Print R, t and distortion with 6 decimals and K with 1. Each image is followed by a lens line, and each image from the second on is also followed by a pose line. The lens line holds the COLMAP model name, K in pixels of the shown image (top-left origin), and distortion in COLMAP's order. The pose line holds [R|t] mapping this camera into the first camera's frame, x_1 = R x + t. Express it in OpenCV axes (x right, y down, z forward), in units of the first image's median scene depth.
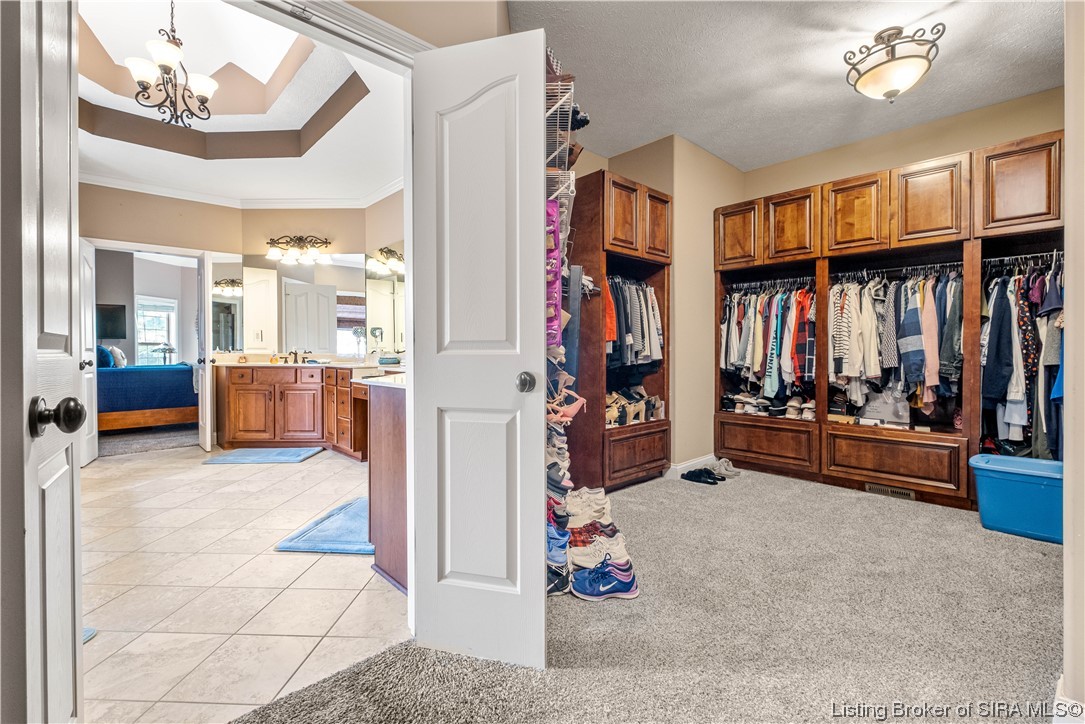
lens RADIAL K [[480.4, 0, 539.2], [0, 480.4, 352.6], [0, 0, 1]] dist [0.004490, -0.004818]
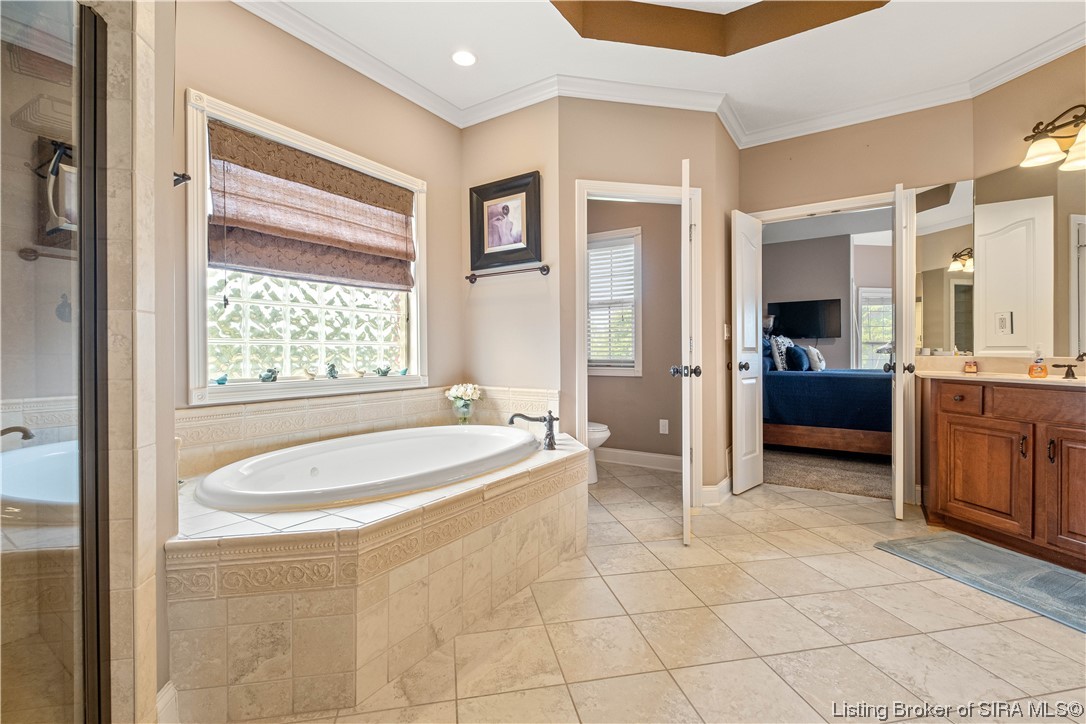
lens RADIAL K [[480.9, 0, 543.4], [0, 480.9, 356.0], [0, 0, 1]] dist [0.004490, -0.004818]
pose [[0.229439, 0.011027, -0.973261, -0.188100], [-0.006074, 0.999933, 0.009898, -0.000855], [0.973304, 0.003641, 0.229490, 0.390292]]
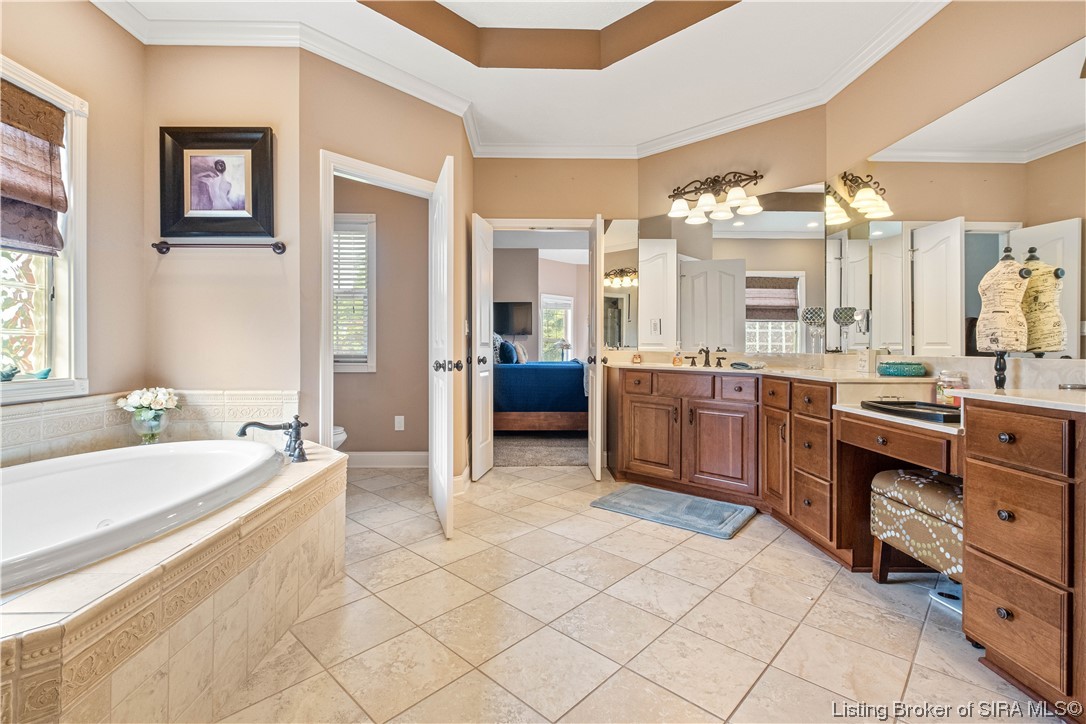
lens RADIAL K [[480.9, 0, 533.5], [0, 480.9, 347.0], [0, 0, 1]] dist [0.004490, -0.004818]
pose [[0.742162, 0.006394, -0.670190, -0.235427], [-0.011068, 0.999935, -0.002716, -0.000293], [0.670129, 0.009434, 0.742185, 0.337146]]
